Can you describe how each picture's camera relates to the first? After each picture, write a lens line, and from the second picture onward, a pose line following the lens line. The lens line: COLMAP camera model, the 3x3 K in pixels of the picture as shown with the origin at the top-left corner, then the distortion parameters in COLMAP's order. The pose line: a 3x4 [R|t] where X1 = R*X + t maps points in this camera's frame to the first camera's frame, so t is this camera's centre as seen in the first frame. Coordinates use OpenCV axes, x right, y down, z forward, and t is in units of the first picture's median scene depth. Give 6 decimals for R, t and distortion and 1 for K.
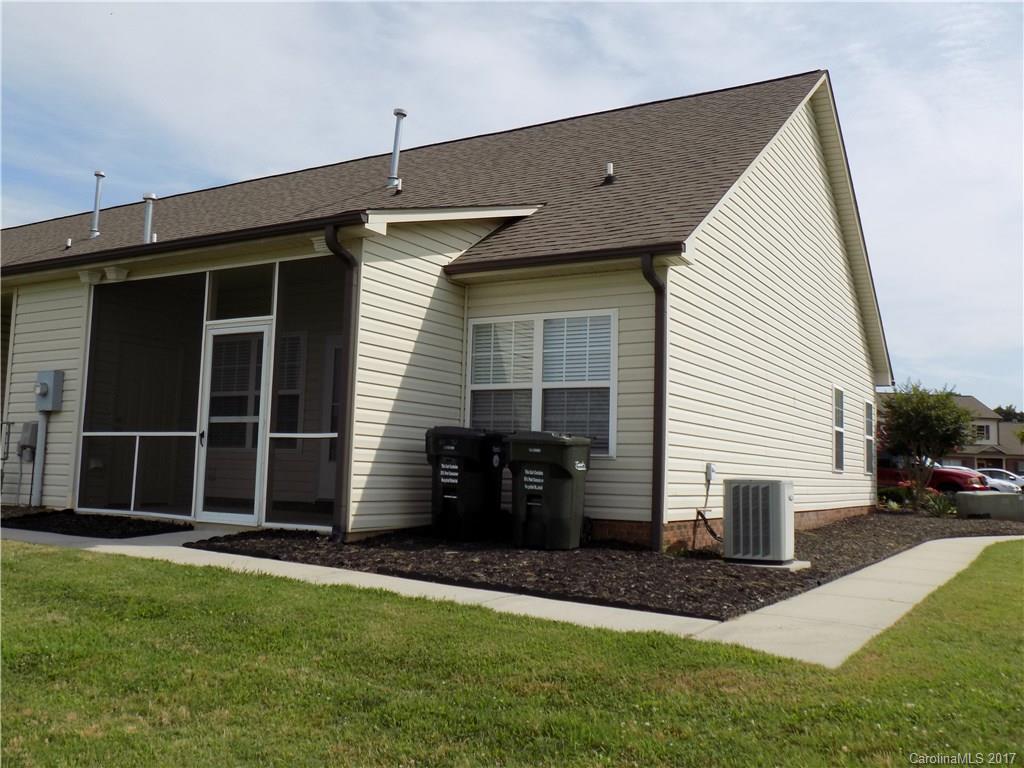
lens RADIAL K [[901.1, 0, 522.0], [0, 901.1, 392.4], [0, 0, 1]] dist [-0.020898, 0.001714]
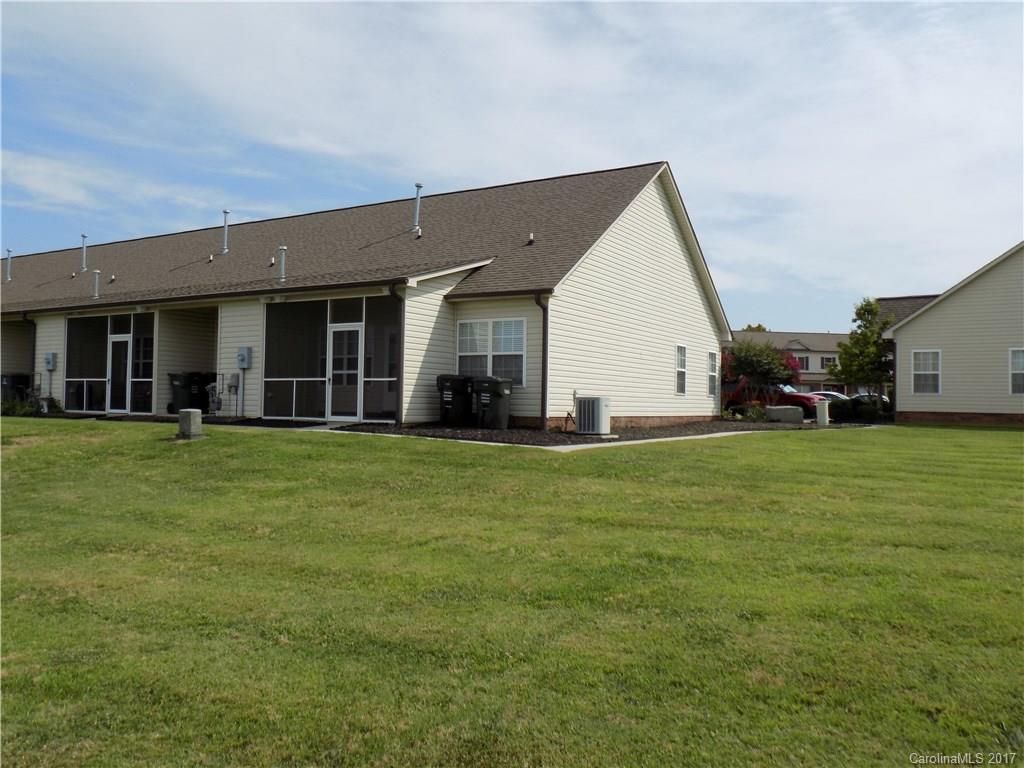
lens RADIAL K [[805.5, 0, 502.2], [0, 805.5, 380.1], [0, 0, 1]] dist [0.003037, 0.000433]
pose [[0.999427, -0.013415, -0.031068, 0.103575], [0.015247, 0.998113, 0.059483, -0.057513], [0.030212, -0.059922, 0.997746, -0.868603]]
